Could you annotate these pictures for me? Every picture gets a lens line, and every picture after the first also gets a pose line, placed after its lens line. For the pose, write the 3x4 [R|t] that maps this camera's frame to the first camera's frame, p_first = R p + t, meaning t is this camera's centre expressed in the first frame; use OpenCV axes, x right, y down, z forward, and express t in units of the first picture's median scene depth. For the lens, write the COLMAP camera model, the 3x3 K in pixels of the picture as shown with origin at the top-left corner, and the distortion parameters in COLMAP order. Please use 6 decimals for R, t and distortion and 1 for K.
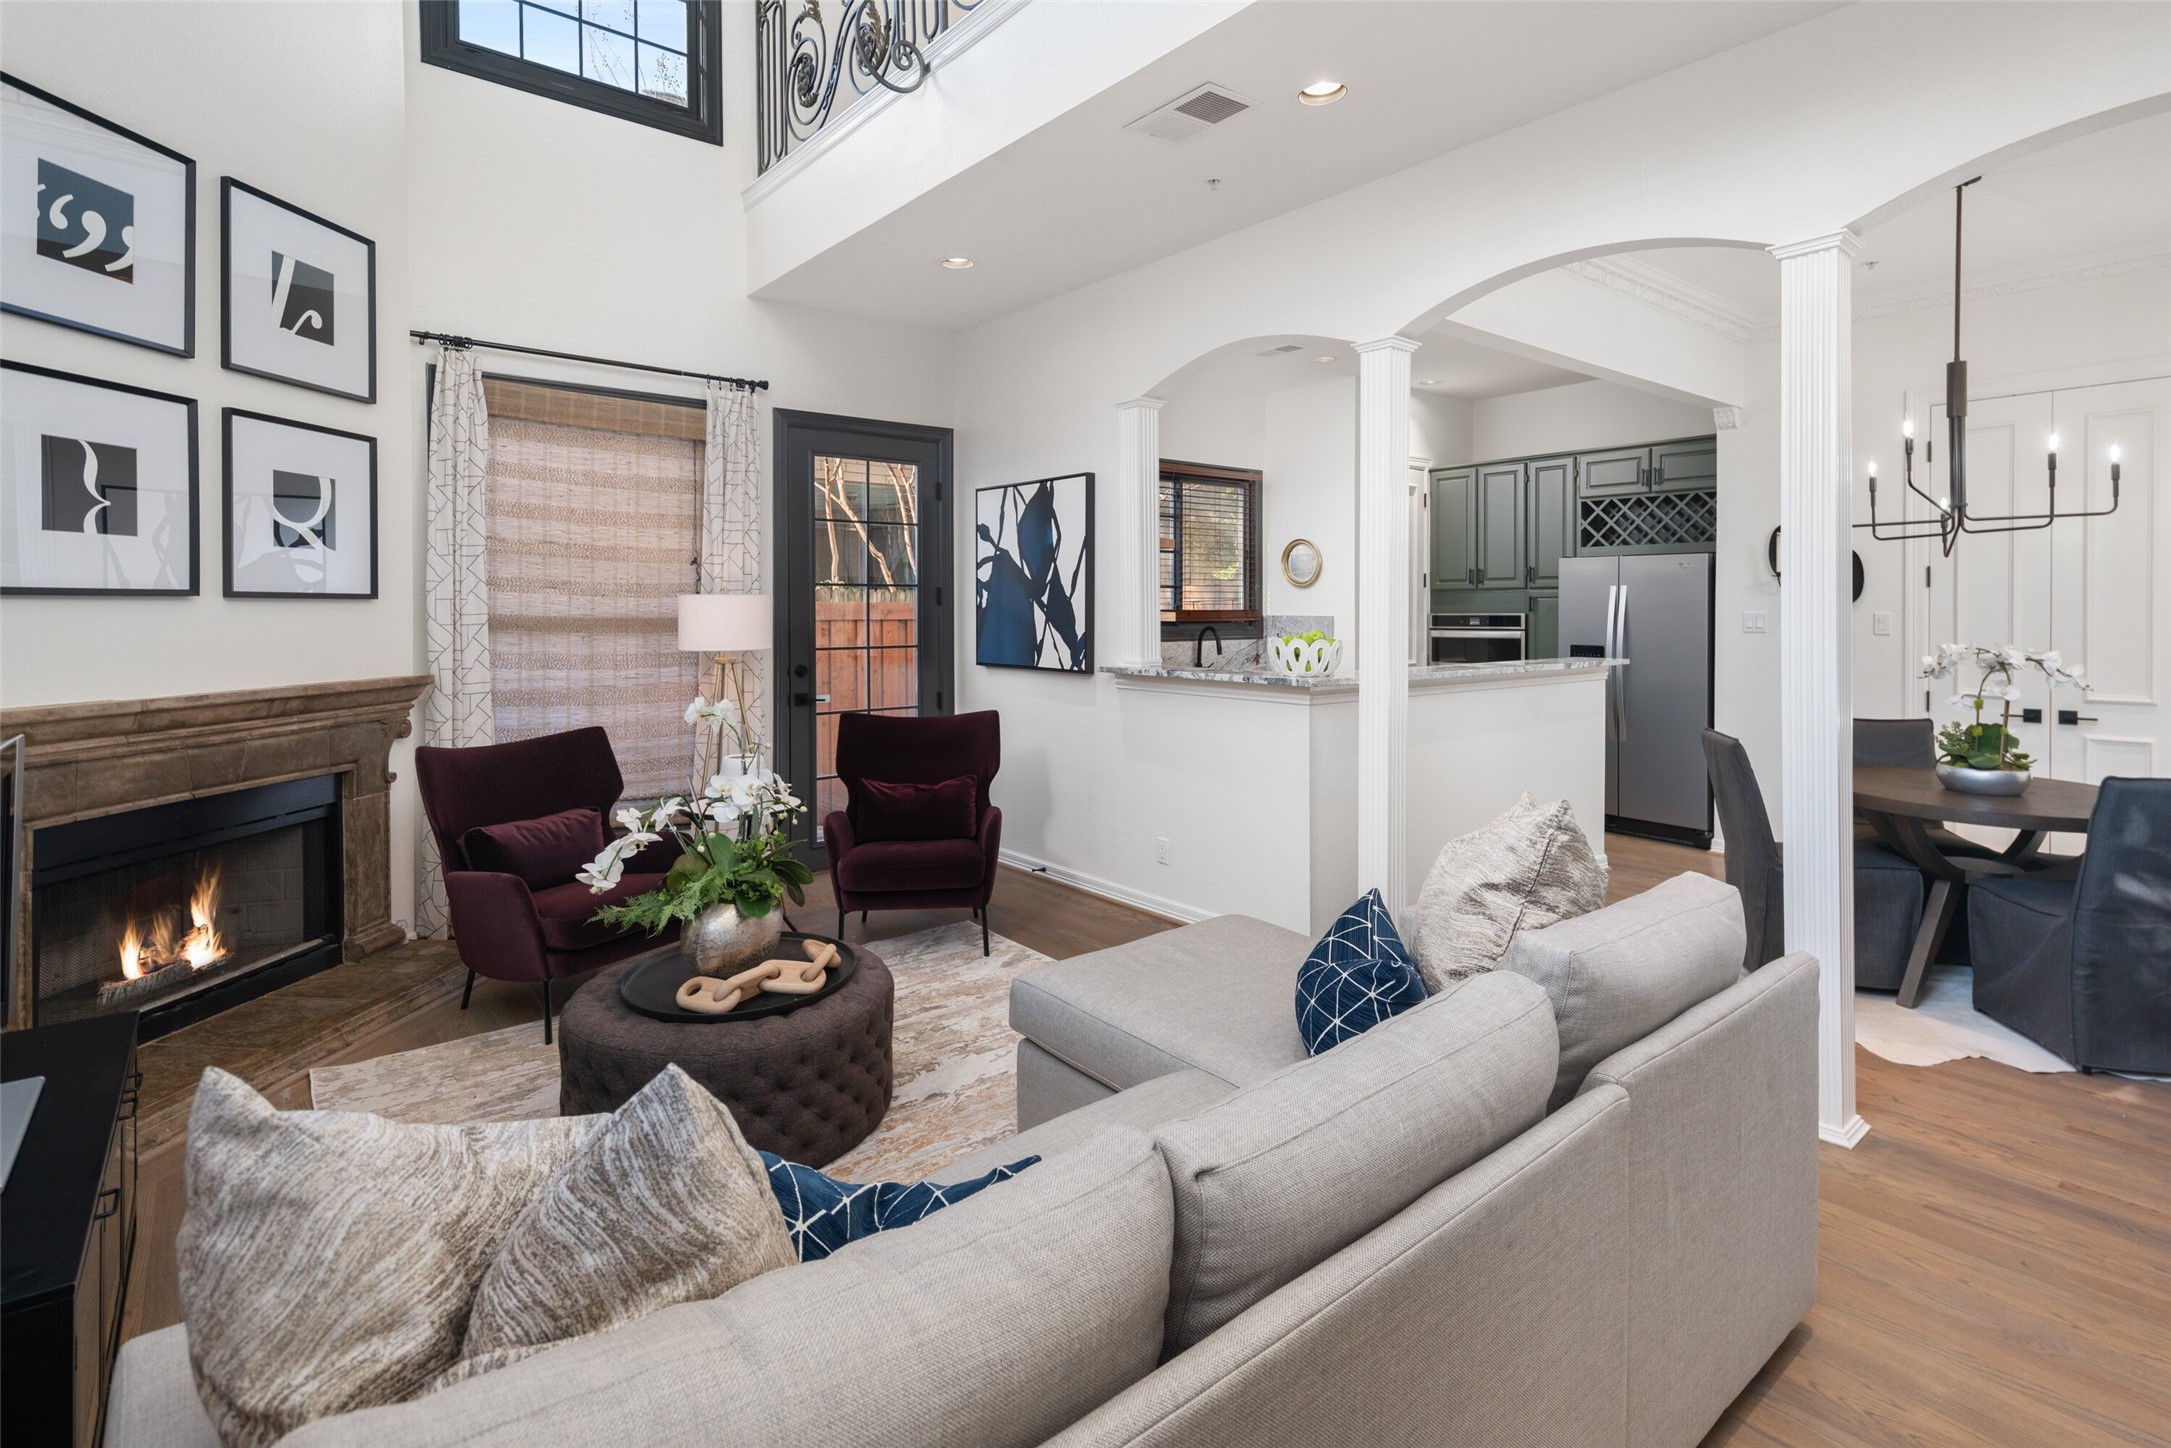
lens RADIAL K [[1048.2, 0, 1094.2], [0, 1048.2, 619.3], [0, 0, 1]] dist [0.017804, 0.000089]
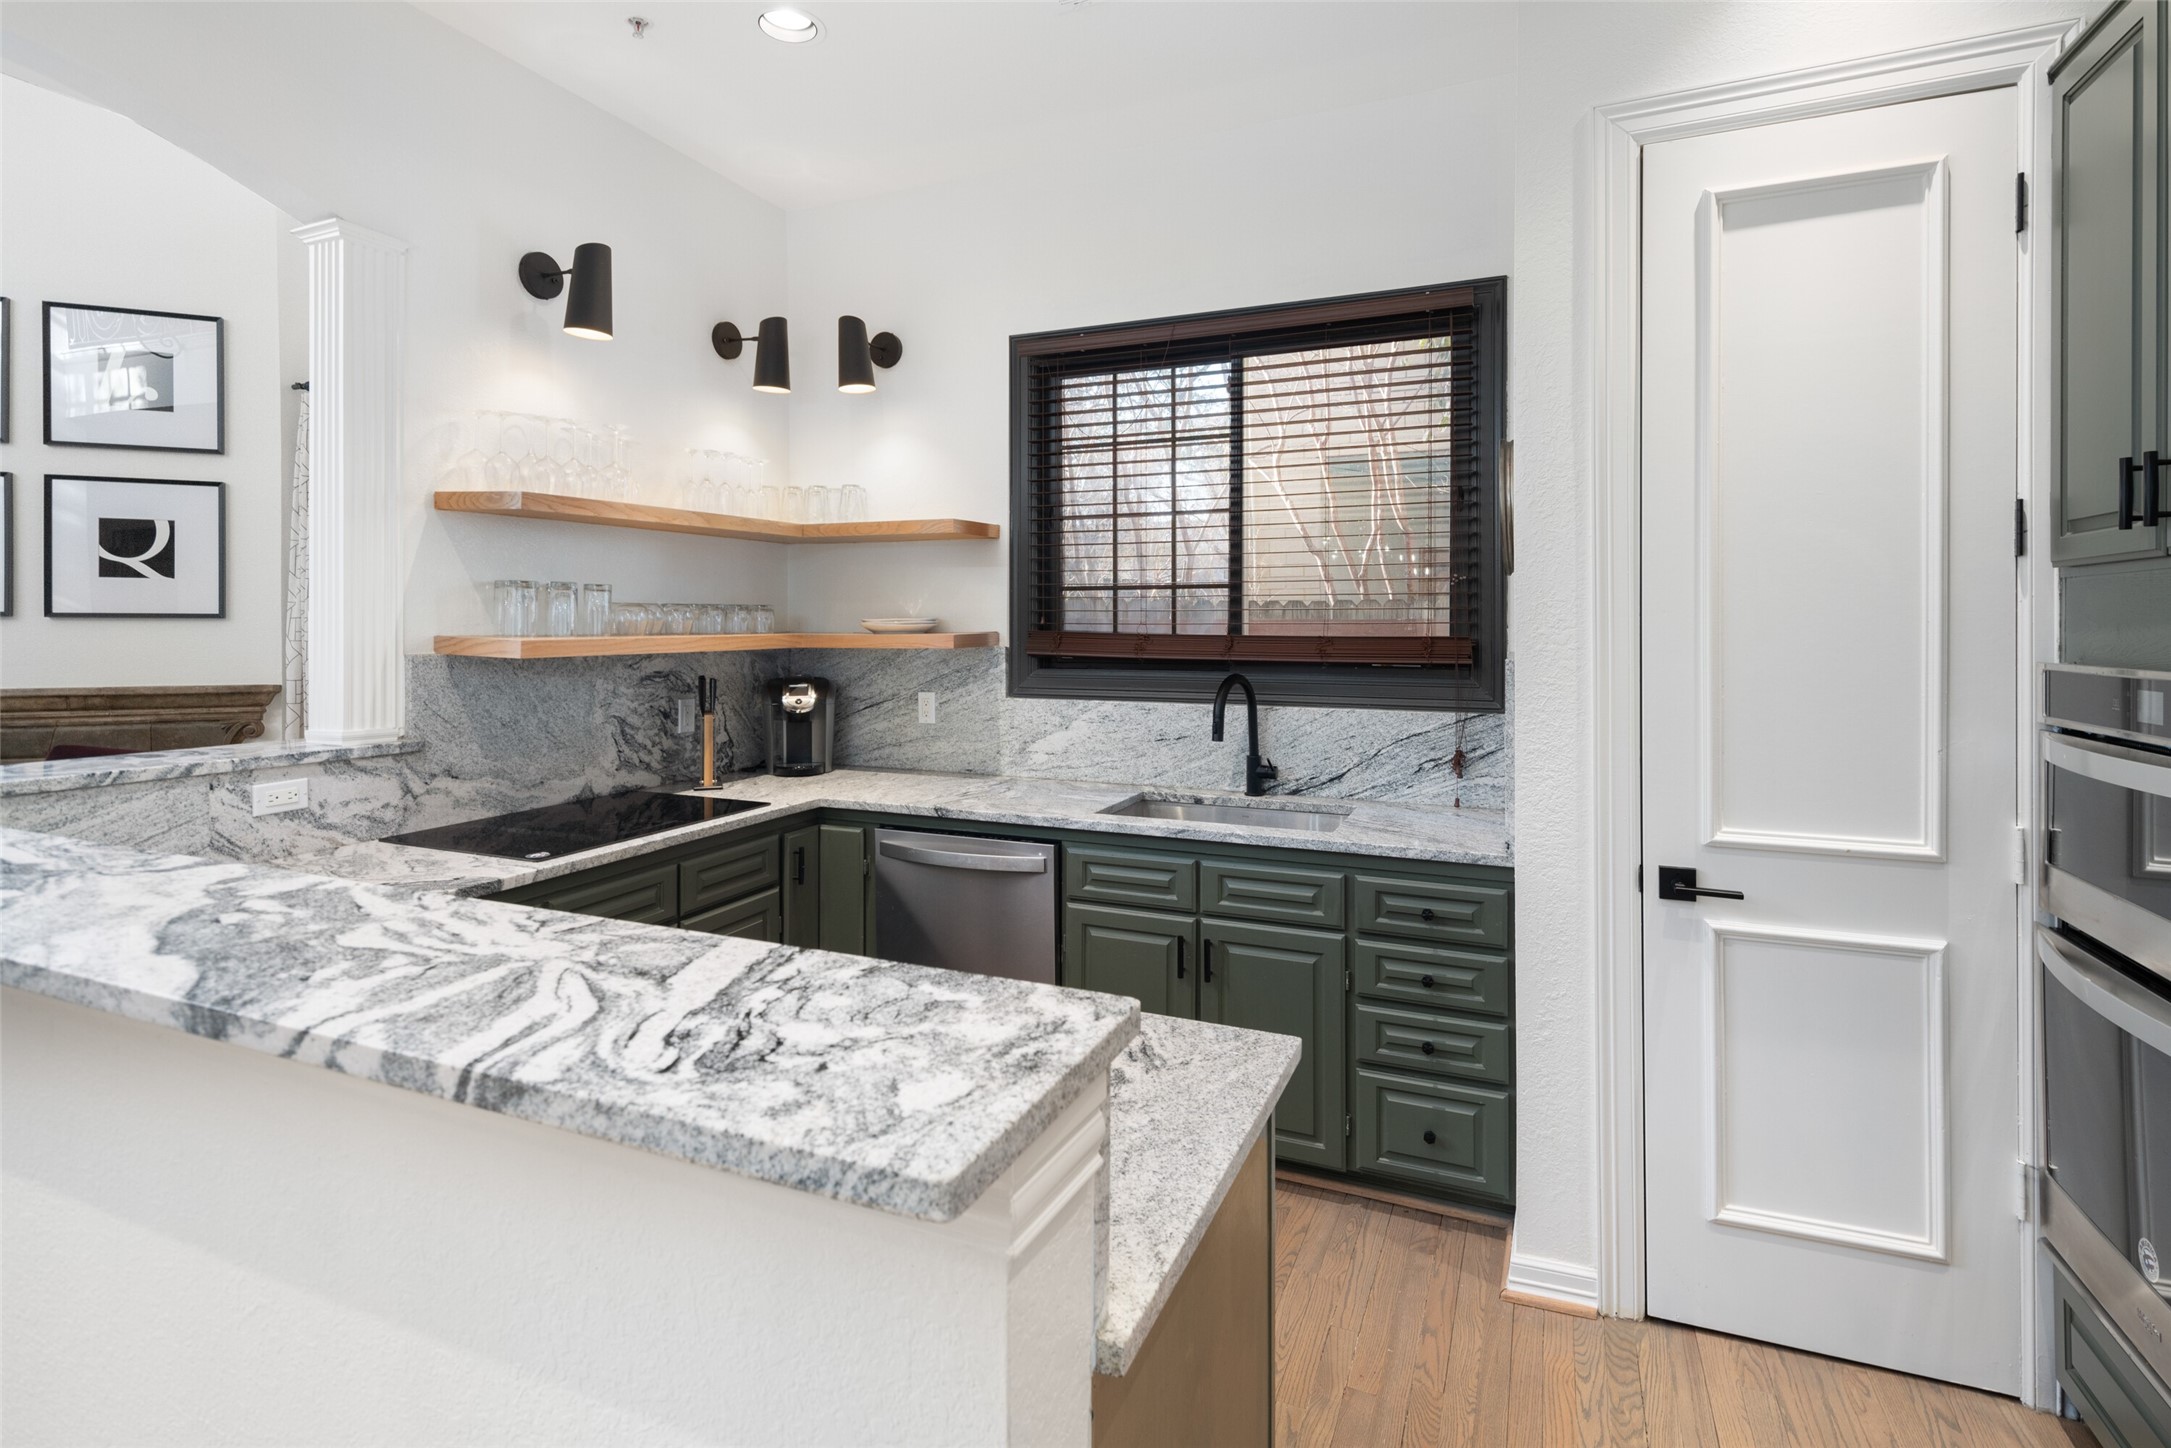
lens RADIAL K [[1048.2, 0, 1094.2], [0, 1048.2, 619.3], [0, 0, 1]] dist [0.017804, 0.000089]
pose [[0.461612, -0.005048, -0.887067, 0.884266], [-0.015499, 0.999785, -0.013755, -0.017723], [0.886946, 0.020098, 0.461435, 1.409021]]
